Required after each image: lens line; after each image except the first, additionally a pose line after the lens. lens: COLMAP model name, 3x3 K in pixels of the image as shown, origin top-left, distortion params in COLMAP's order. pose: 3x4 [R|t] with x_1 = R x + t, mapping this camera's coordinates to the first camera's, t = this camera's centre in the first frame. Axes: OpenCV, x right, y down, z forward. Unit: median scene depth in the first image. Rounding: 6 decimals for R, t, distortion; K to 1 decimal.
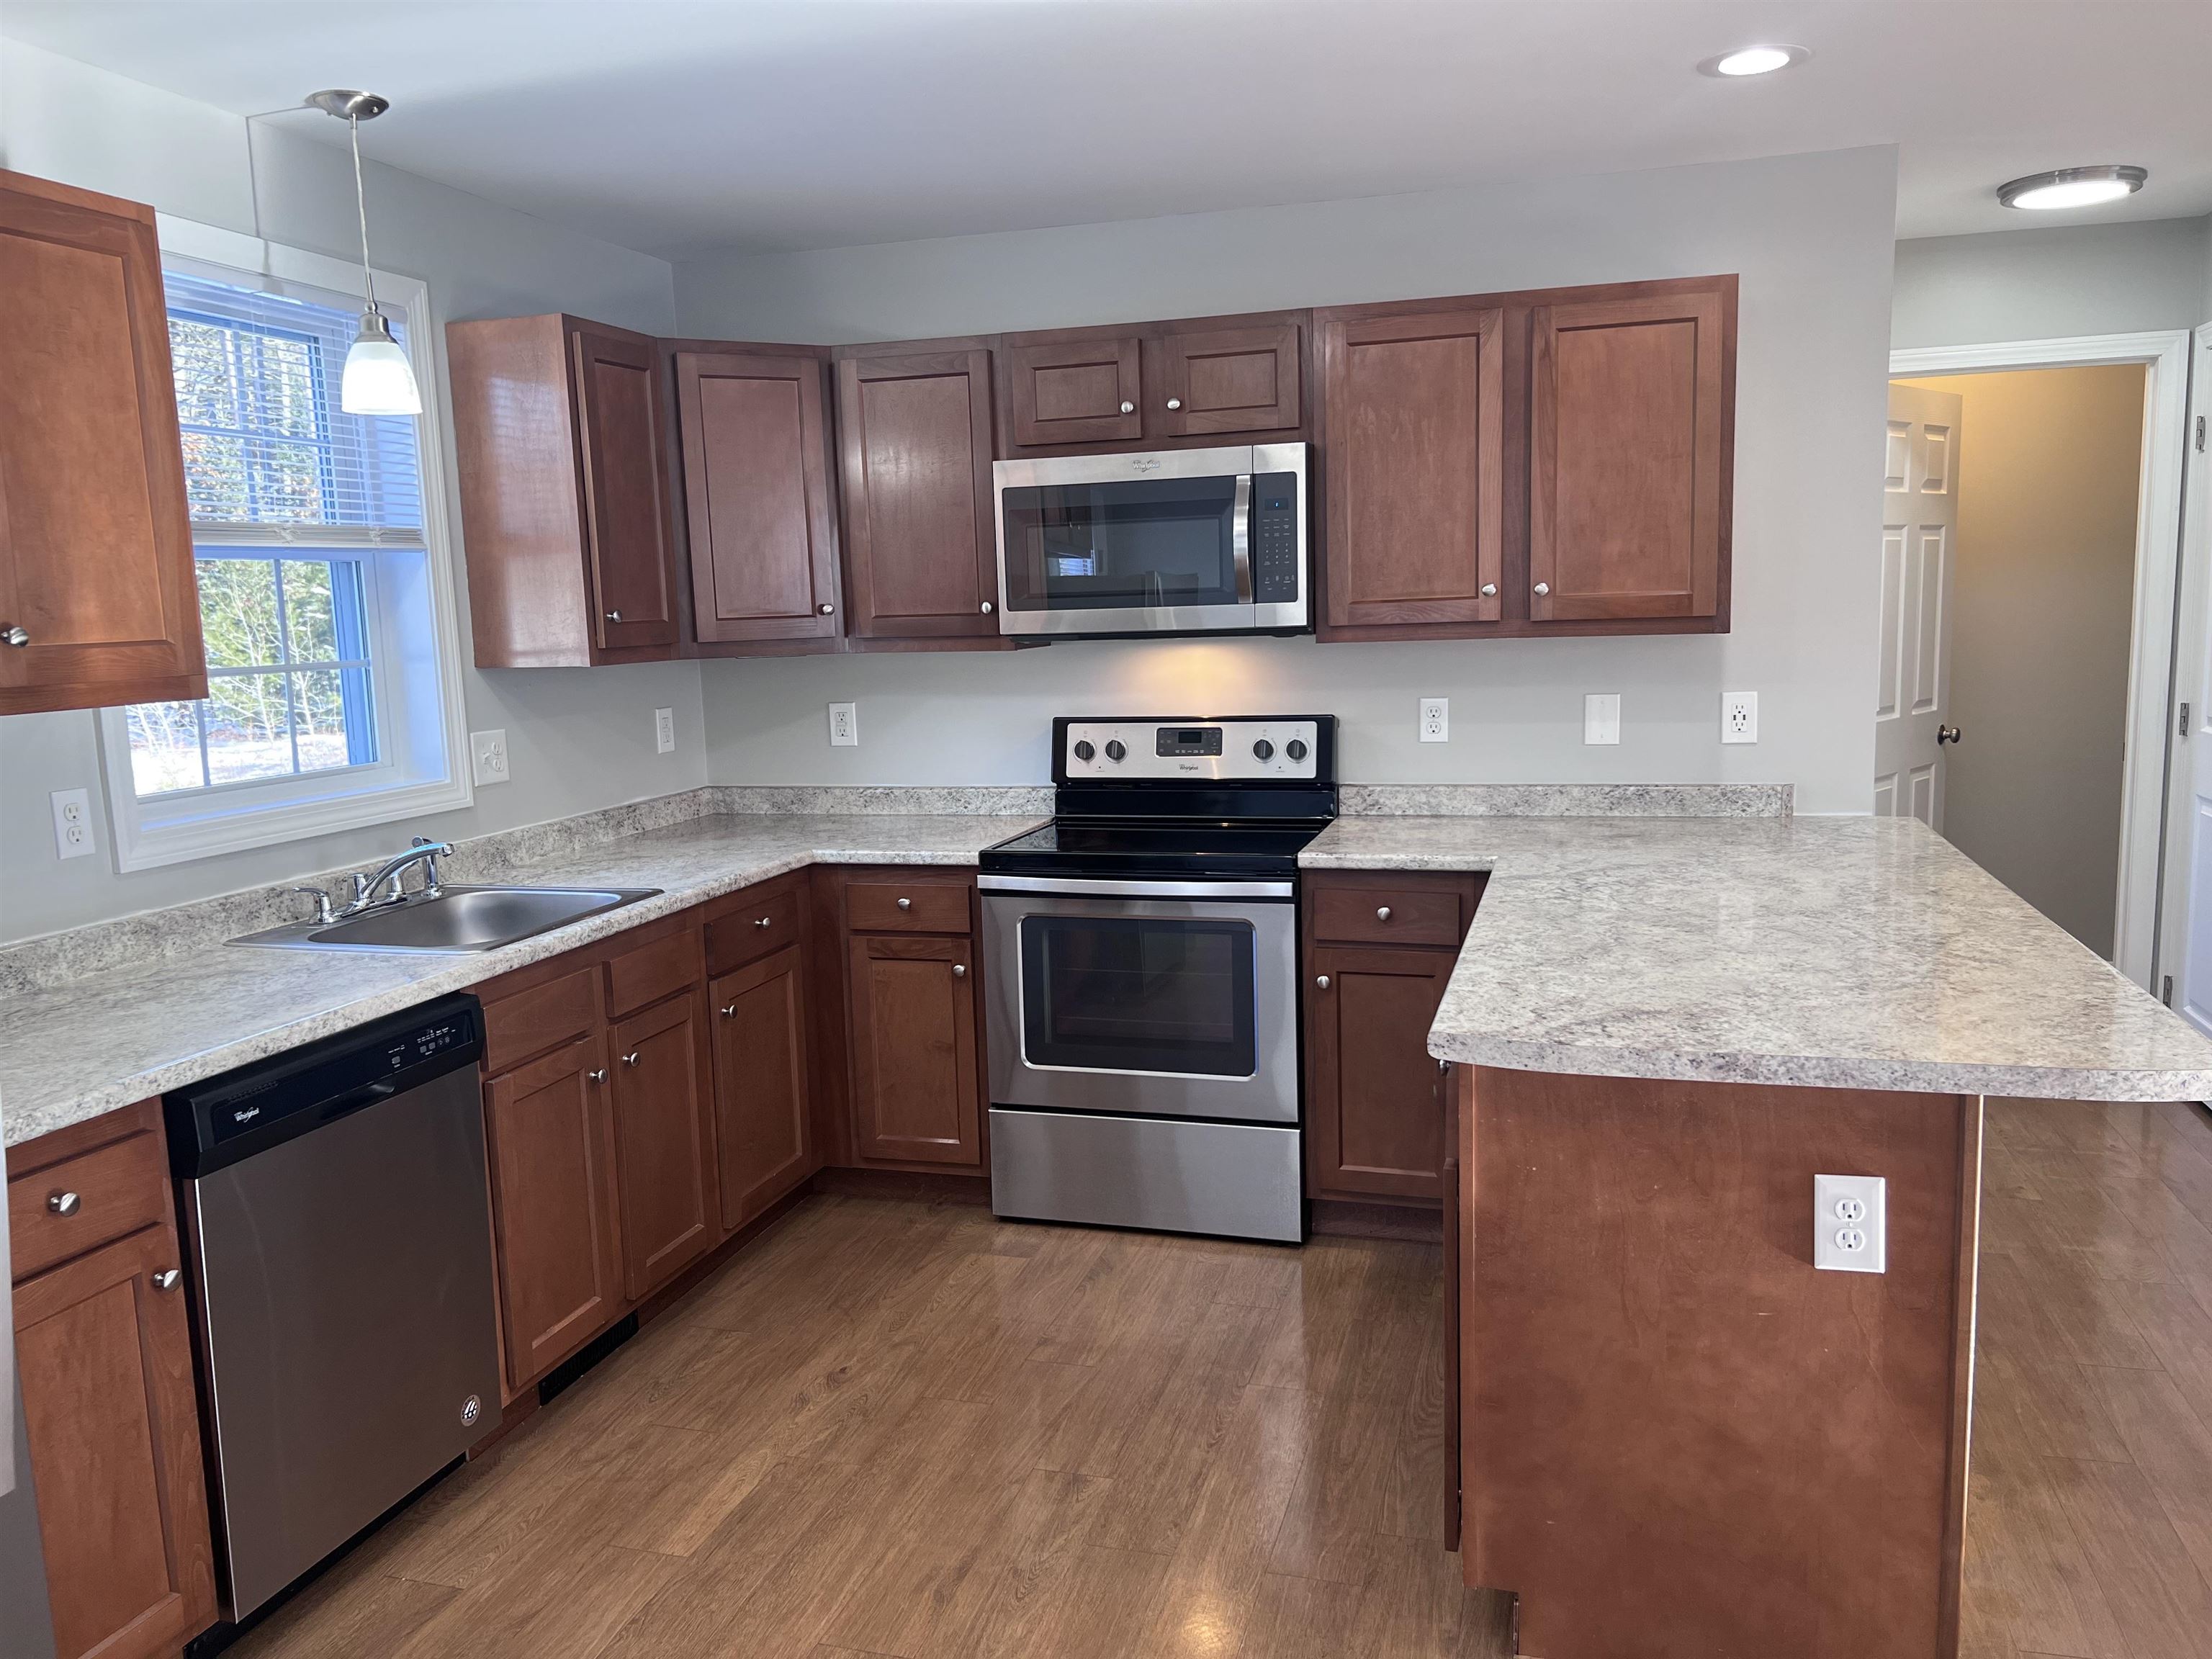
lens RADIAL K [[1658.5, 0, 1104.5], [0, 1658.5, 840.1], [0, 0, 1]] dist [0.071813, -0.079056]
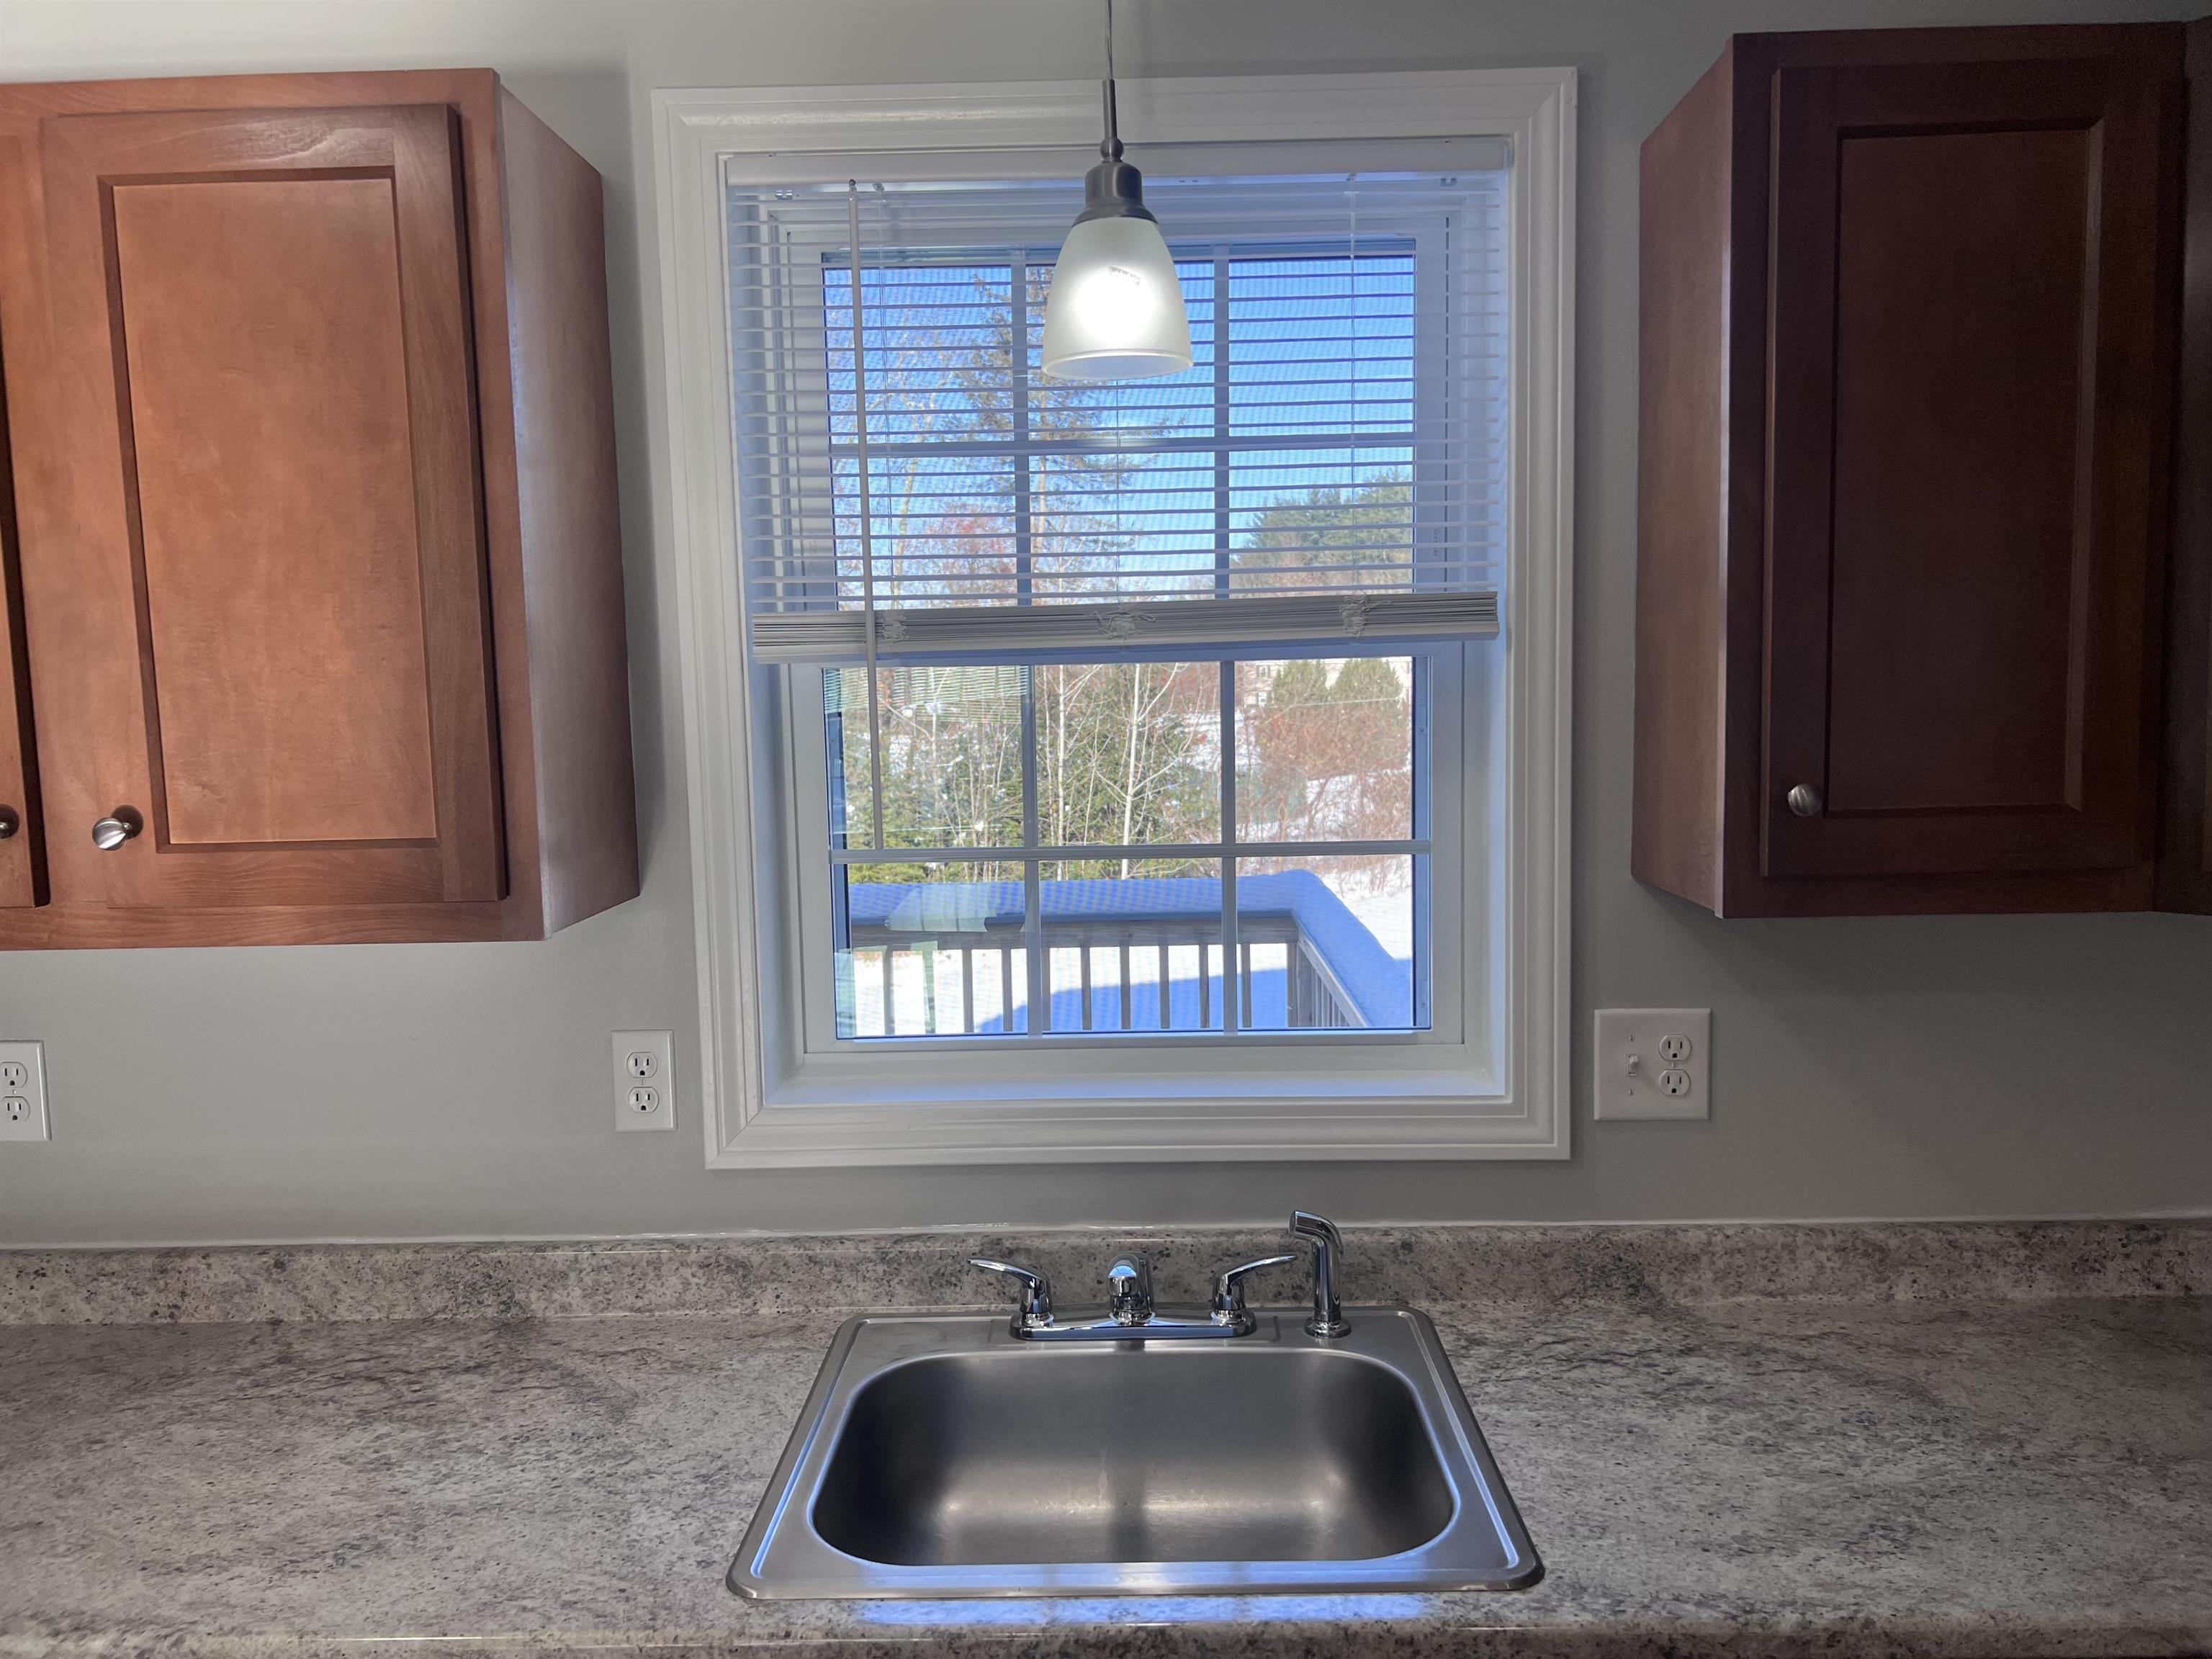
lens RADIAL K [[1658.5, 0, 1104.5], [0, 1658.5, 840.1], [0, 0, 1]] dist [0.071813, -0.079056]
pose [[0.269910, 0.120841, -0.955273, 0.046012], [-0.127669, 0.987826, 0.088887, -0.177984], [0.954384, 0.097967, 0.282052, 0.947054]]
